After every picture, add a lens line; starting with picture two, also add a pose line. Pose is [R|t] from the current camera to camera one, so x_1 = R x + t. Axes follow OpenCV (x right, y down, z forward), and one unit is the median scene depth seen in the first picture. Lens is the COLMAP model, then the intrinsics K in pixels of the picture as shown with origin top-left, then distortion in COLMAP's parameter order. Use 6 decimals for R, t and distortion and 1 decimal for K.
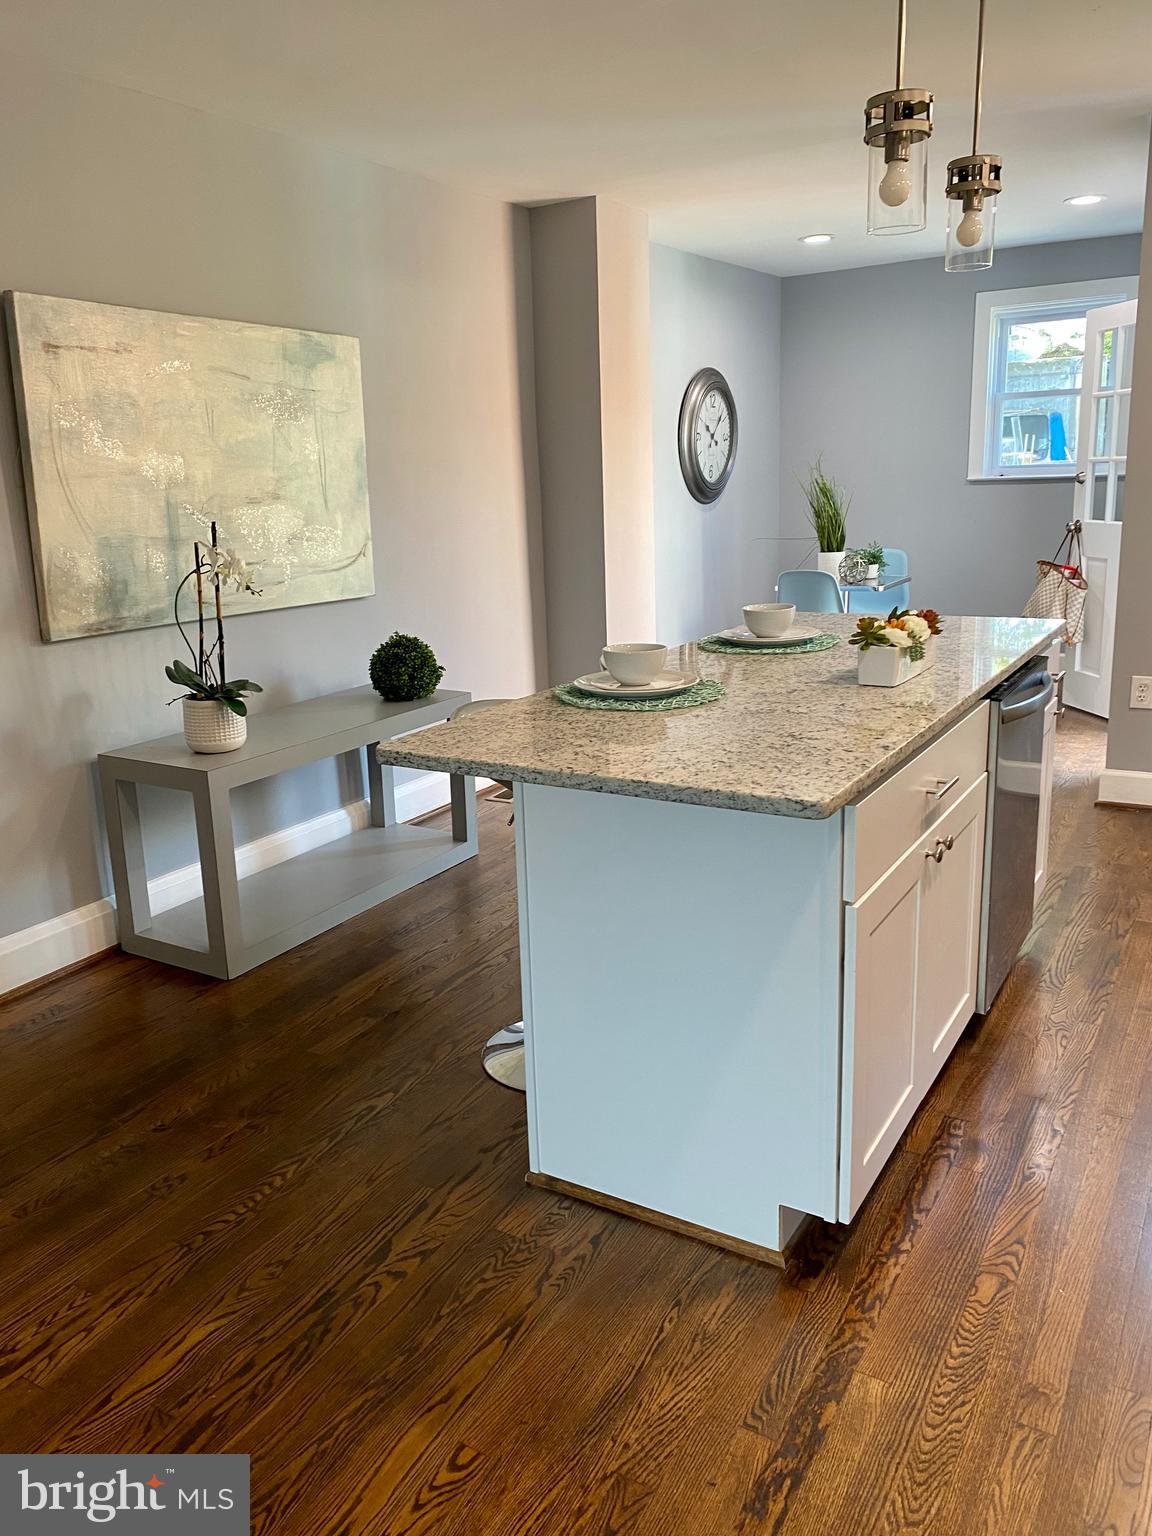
lens RADIAL K [[1164.8, 0, 565.6], [0, 1164.8, 755.5], [0, 0, 1]] dist [0.044271, -0.037892]
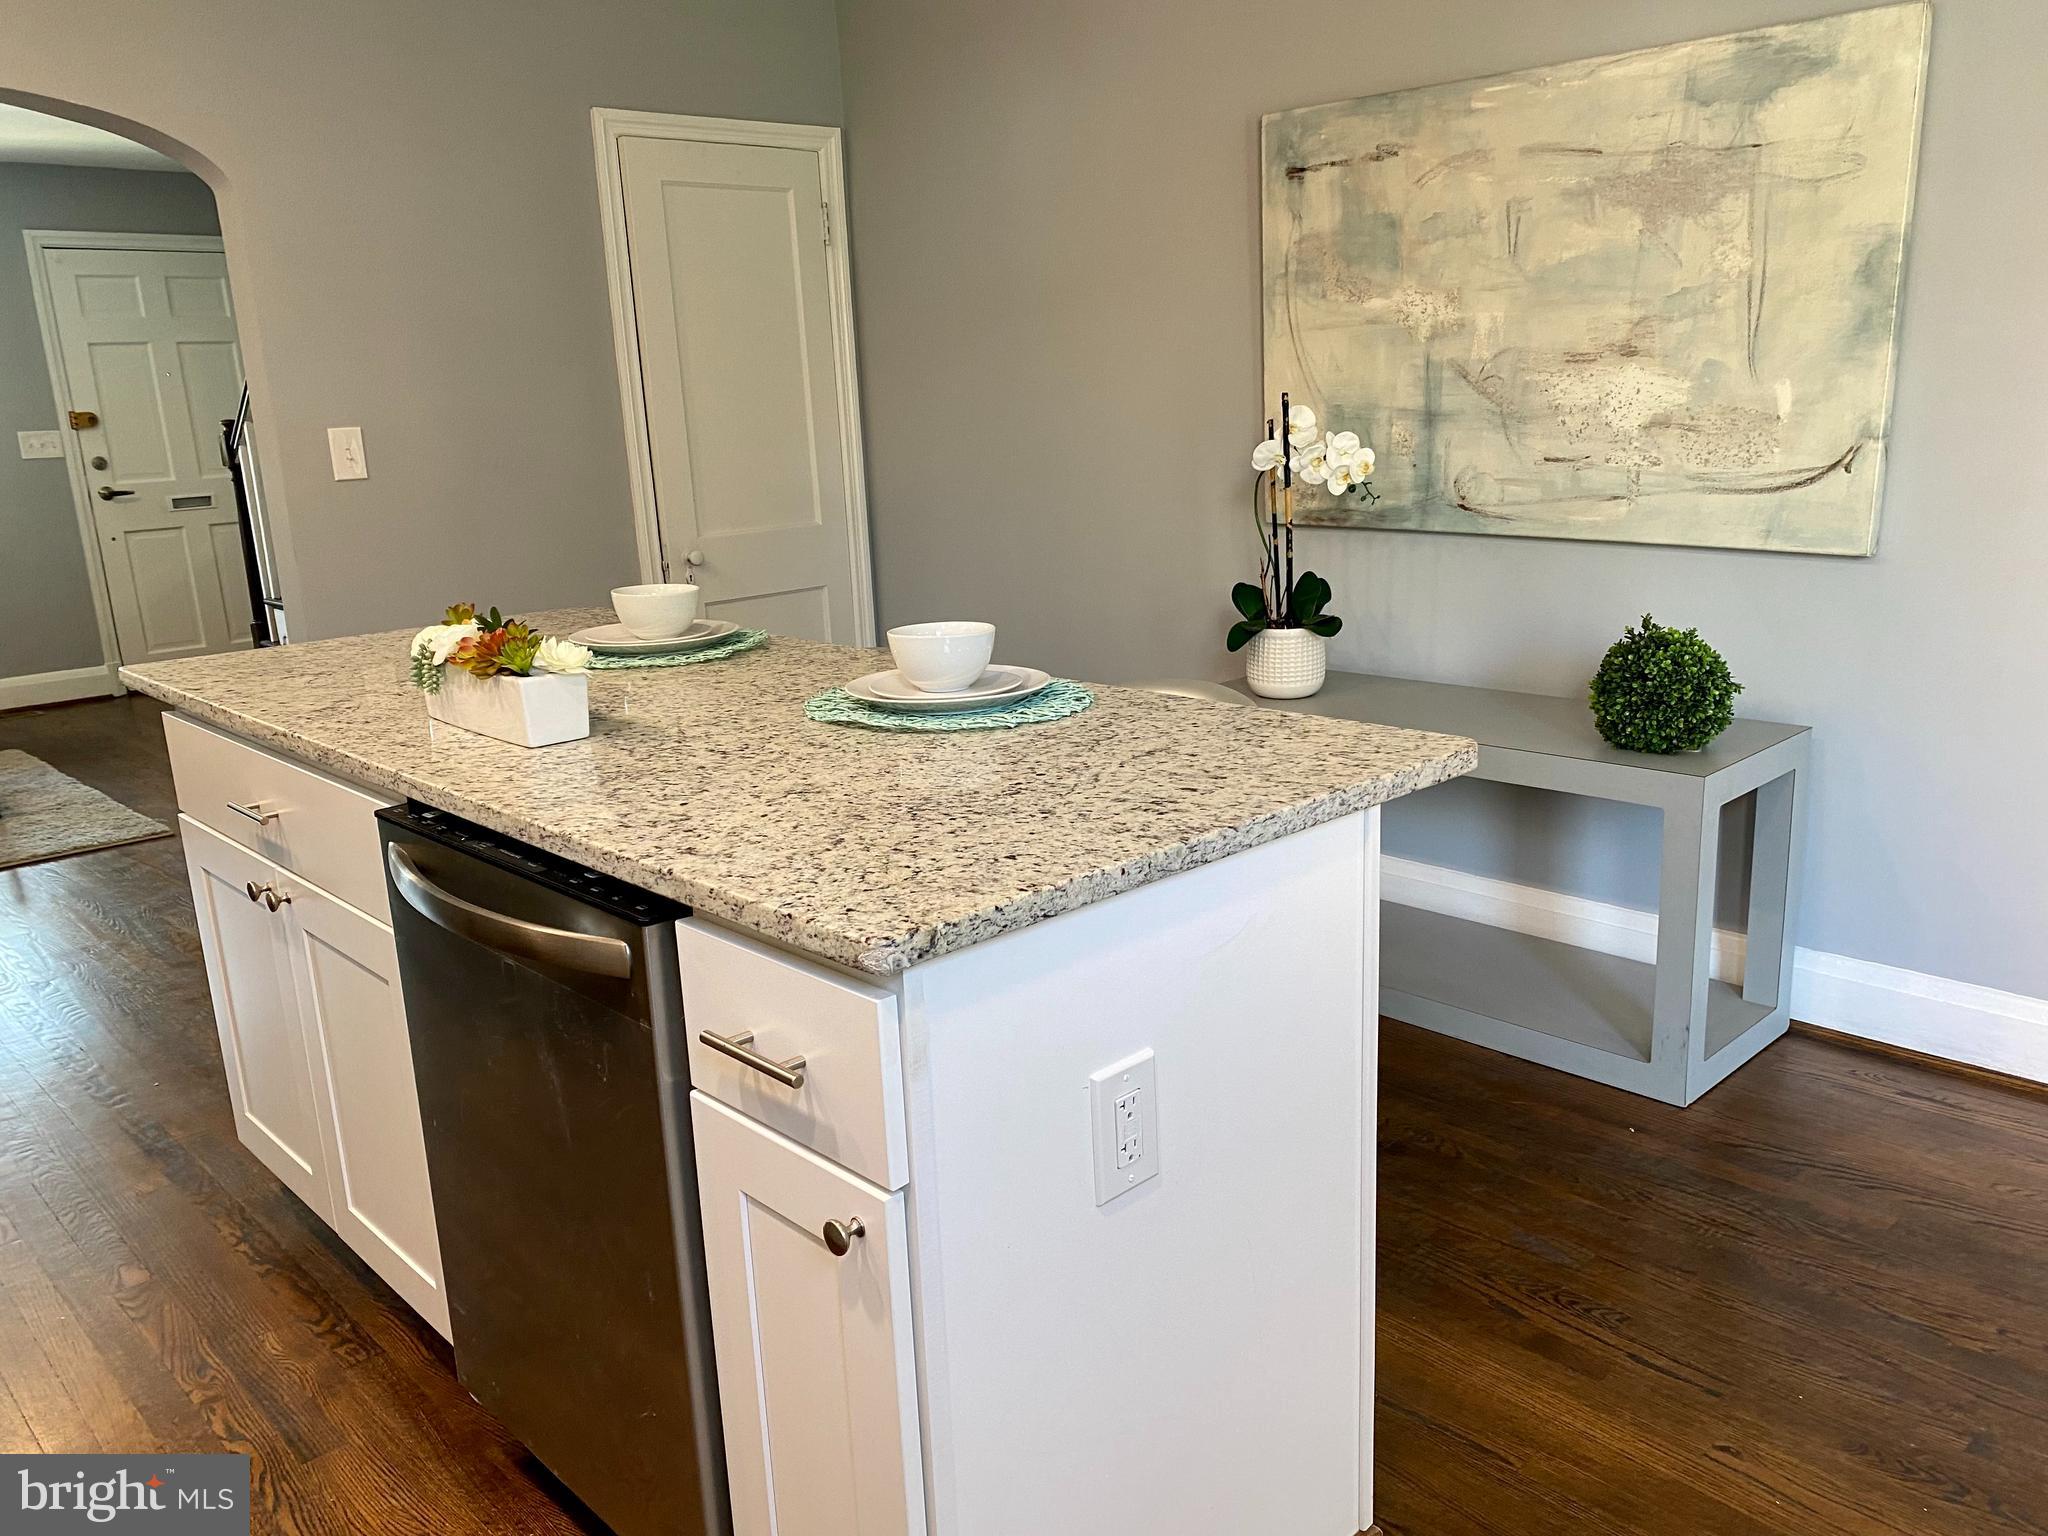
lens RADIAL K [[1553.1, 0, 1026.8], [0, 1553.1, 774.8], [0, 0, 1]] dist [0.044271, -0.037892]
pose [[-0.250587, 0.275043, -0.928201, 0.632833], [-0.190270, 0.926099, 0.325788, -0.230186], [0.949212, 0.258247, -0.179736, 0.941300]]
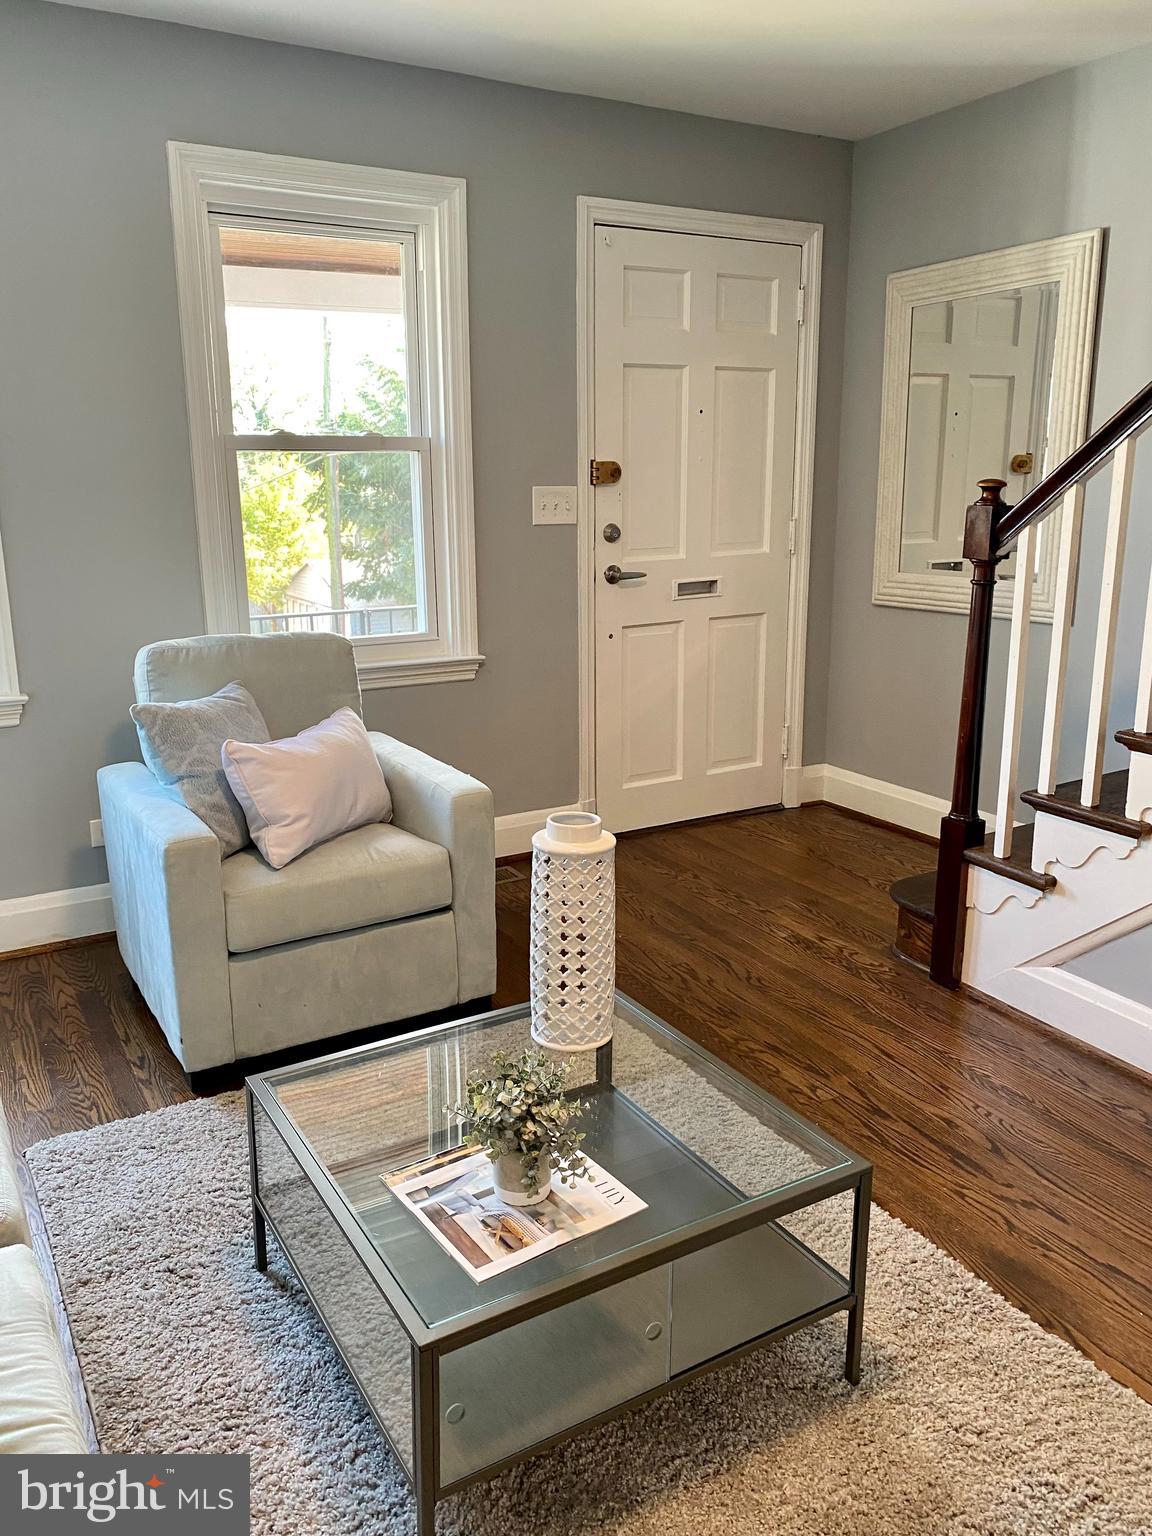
lens RADIAL K [[1164.8, 0, 563.0], [0, 1164.8, 765.4], [0, 0, 1]] dist [0.044271, -0.037892]
pose [[-0.483465, 0.250156, -0.838859, -0.060973], [-0.191346, 0.904922, 0.380136, 0.074301], [0.854195, 0.344295, -0.389631, -0.194849]]
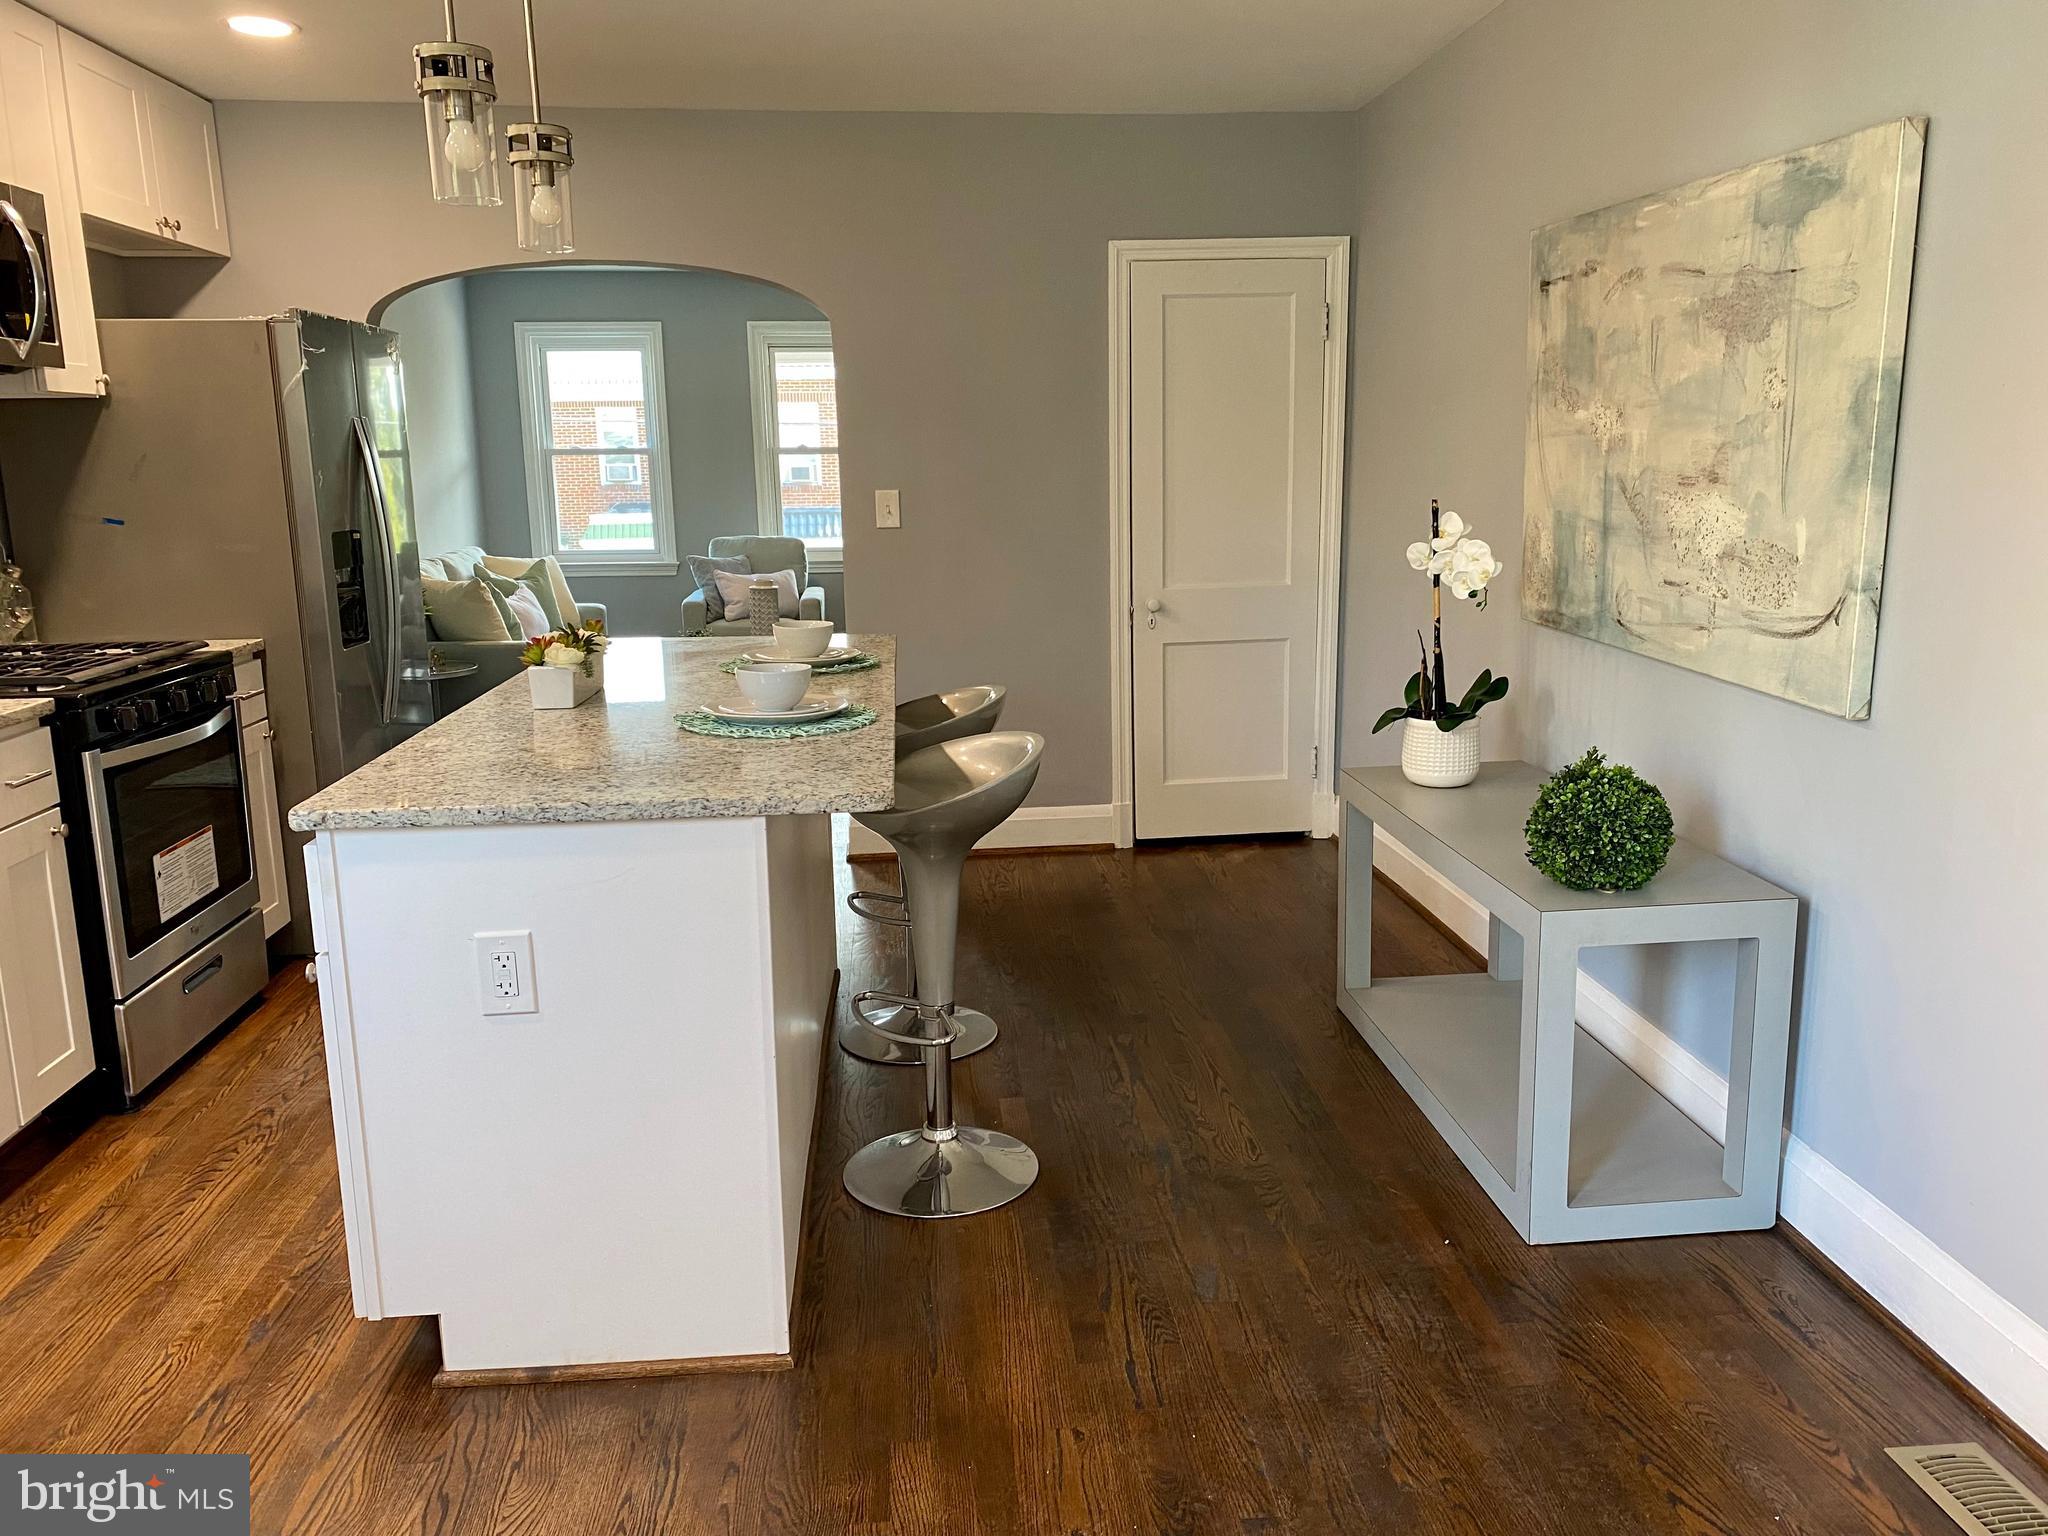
lens RADIAL K [[1553.1, 0, 1056.0], [0, 1553.1, 770.1], [0, 0, 1]] dist [0.044271, -0.037892]
pose [[-0.791315, 0.166065, -0.588425, 0.479336], [-0.111035, 0.907372, 0.405398, -0.374683], [0.601242, 0.386133, -0.699578, 1.435758]]
